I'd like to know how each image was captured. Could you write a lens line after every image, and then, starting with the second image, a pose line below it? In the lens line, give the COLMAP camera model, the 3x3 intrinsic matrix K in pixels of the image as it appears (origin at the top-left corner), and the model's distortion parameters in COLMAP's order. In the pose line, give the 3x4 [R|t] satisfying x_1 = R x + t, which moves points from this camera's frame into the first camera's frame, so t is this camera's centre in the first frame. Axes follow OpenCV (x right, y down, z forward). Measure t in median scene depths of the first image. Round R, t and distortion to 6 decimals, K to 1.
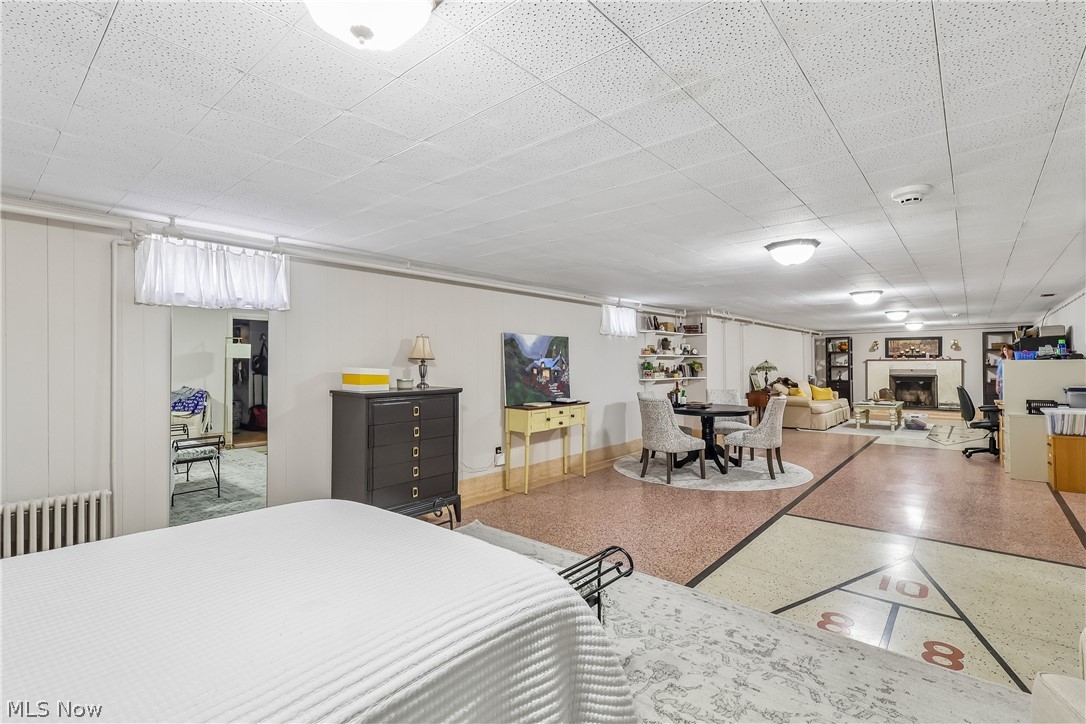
lens RADIAL K [[505.8, 0, 541.6], [0, 505.8, 364.7], [0, 0, 1]] dist [-0.000433, 0.000405]
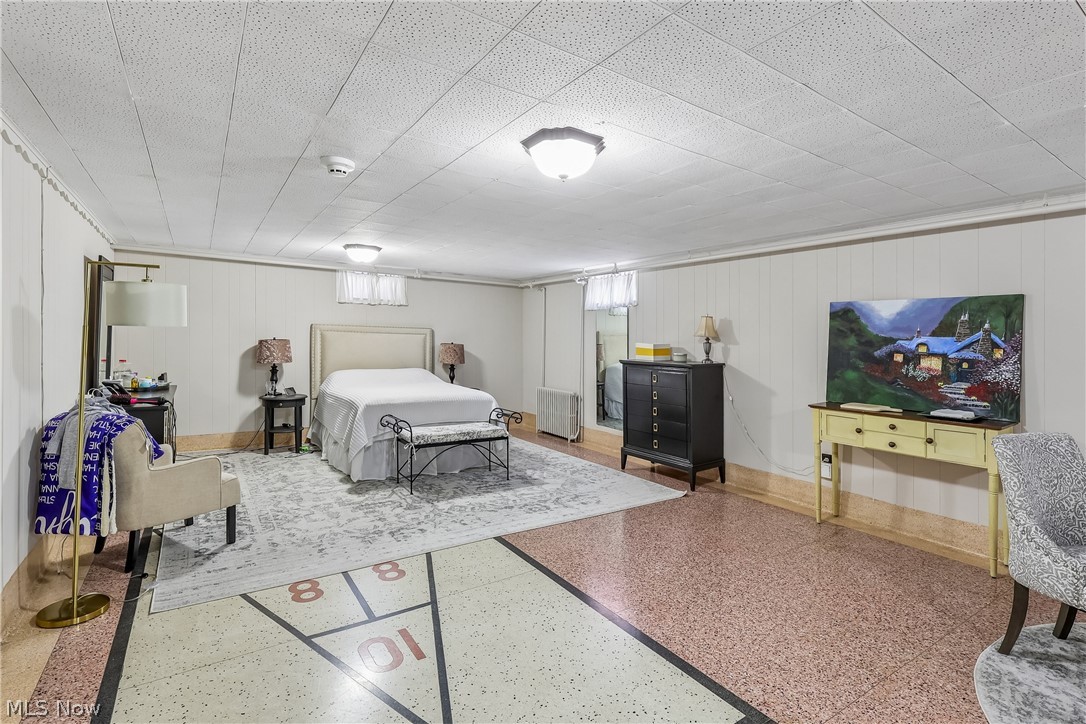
lens RADIAL K [[509.3, 0, 544.0], [0, 509.3, 366.6], [0, 0, 1]] dist [0.001734, 0.000851]
pose [[-0.266012, 0.050450, -0.962649, 0.663905], [-0.022118, 0.998047, 0.058417, -0.003072], [0.963716, 0.036831, -0.264376, 0.691482]]
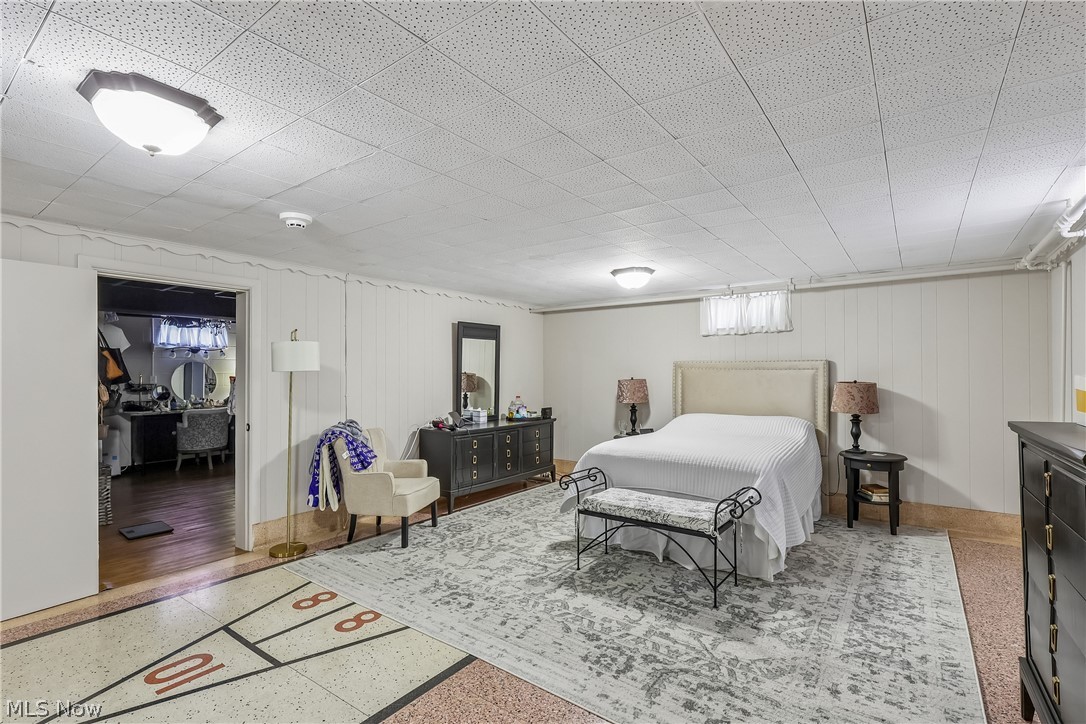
lens RADIAL K [[506.0, 0, 542.9], [0, 506.0, 392.5], [0, 0, 1]] dist [-0.000262, 0.000074]
pose [[-0.997359, 0.011474, -0.071714, 0.116015], [0.008785, 0.999250, 0.037702, 0.000727], [0.072093, 0.036972, -0.996712, 0.886169]]
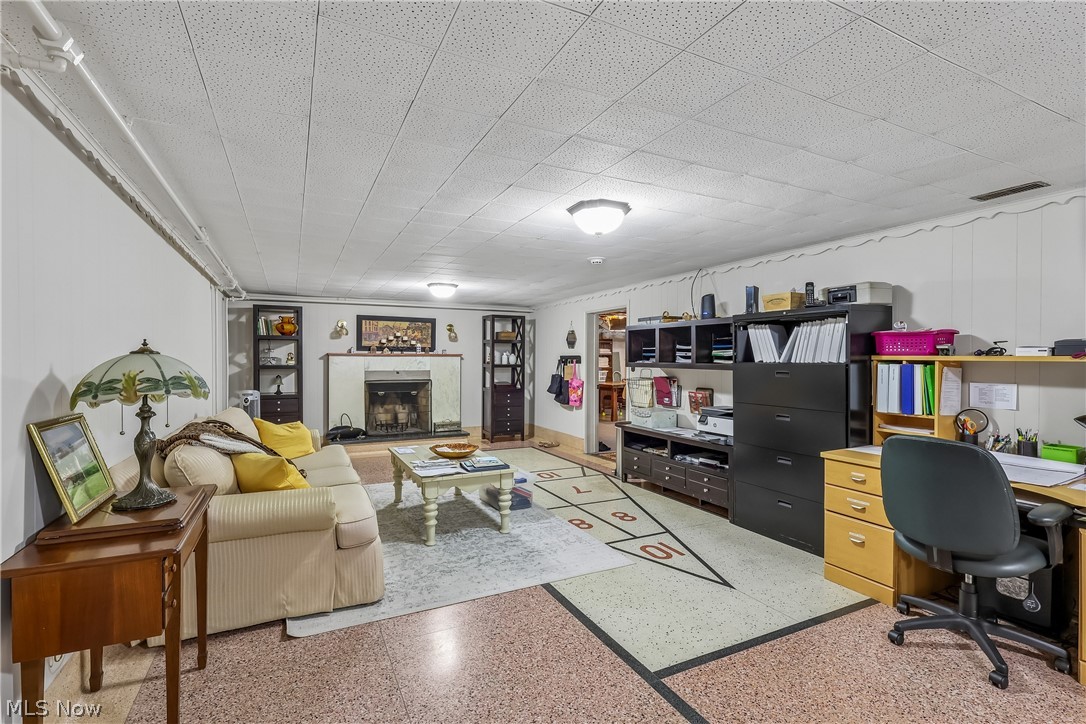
lens RADIAL K [[504.4, 0, 541.7], [0, 504.4, 357.5], [0, 0, 1]] dist [0.000145, 0.000263]
pose [[0.390409, 0.008965, 0.920598, 0.541149], [-0.002674, 0.999959, -0.008604, -0.003821], [-0.920638, 0.000897, 0.390417, 1.302857]]
